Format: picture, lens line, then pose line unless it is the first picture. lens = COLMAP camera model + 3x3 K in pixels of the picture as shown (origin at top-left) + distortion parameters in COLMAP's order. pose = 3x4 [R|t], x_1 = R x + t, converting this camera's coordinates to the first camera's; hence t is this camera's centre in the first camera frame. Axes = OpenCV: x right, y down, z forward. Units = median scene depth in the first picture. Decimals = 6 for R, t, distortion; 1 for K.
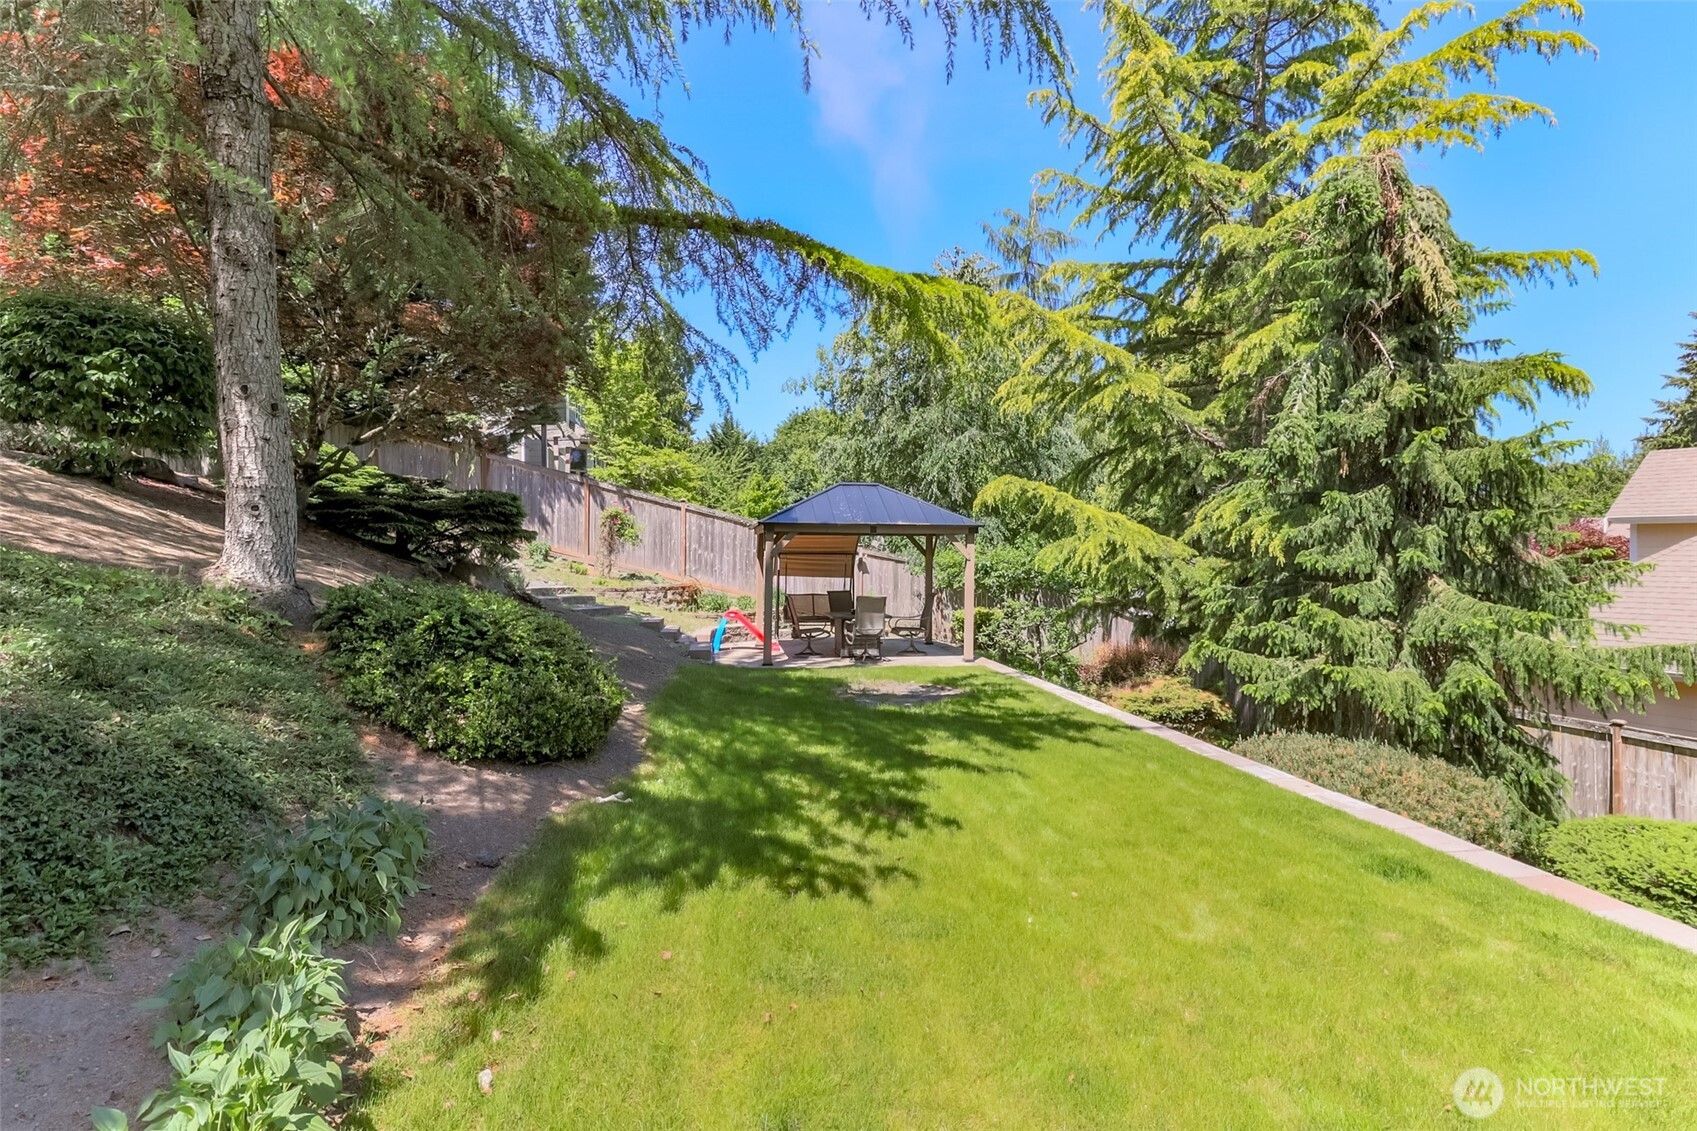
lens RADIAL K [[776.2, 0, 850.9], [0, 776.2, 563.1], [0, 0, 1]] dist [0.021542, 0.001106]
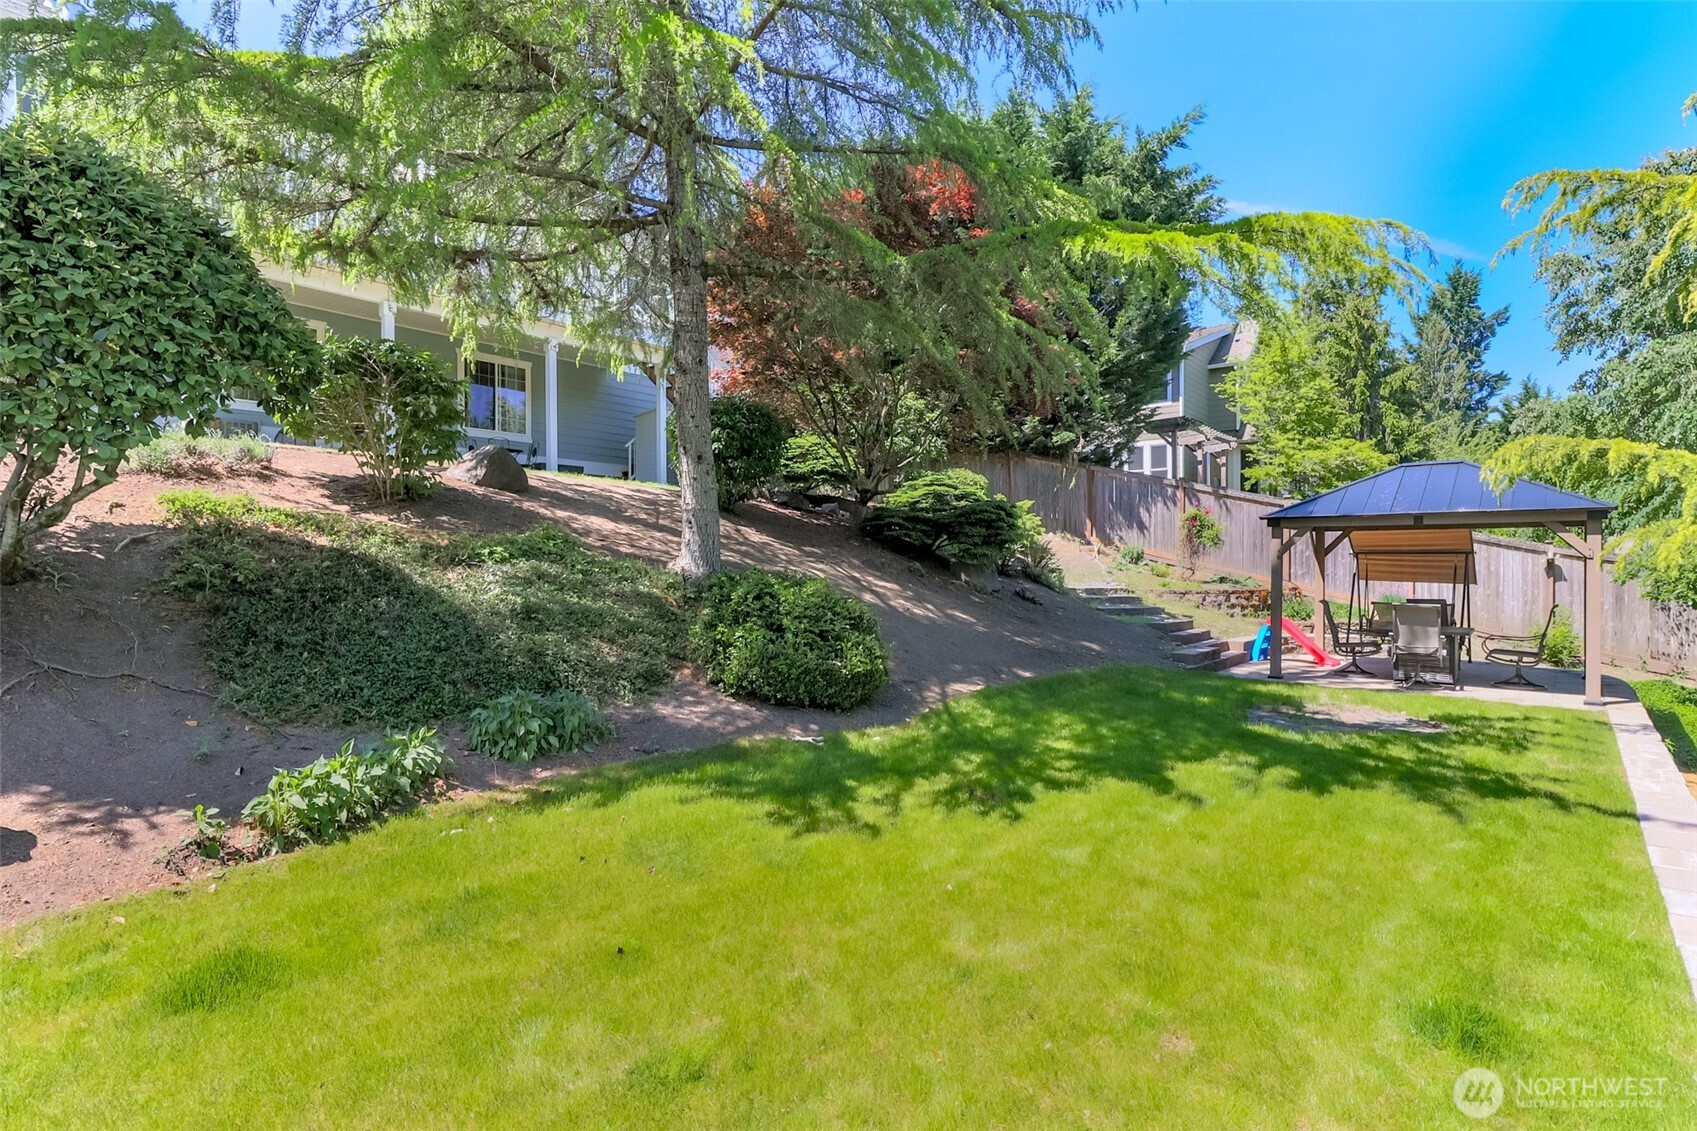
lens RADIAL K [[776.2, 0, 893.7], [0, 776.2, 572.0], [0, 0, 1]] dist [0.021542, 0.001106]
pose [[0.702745, 0.003797, -0.711431, 0.633901], [-0.001202, 0.999991, 0.004150, 0.021212], [0.711440, -0.002062, 0.702743, 0.190016]]
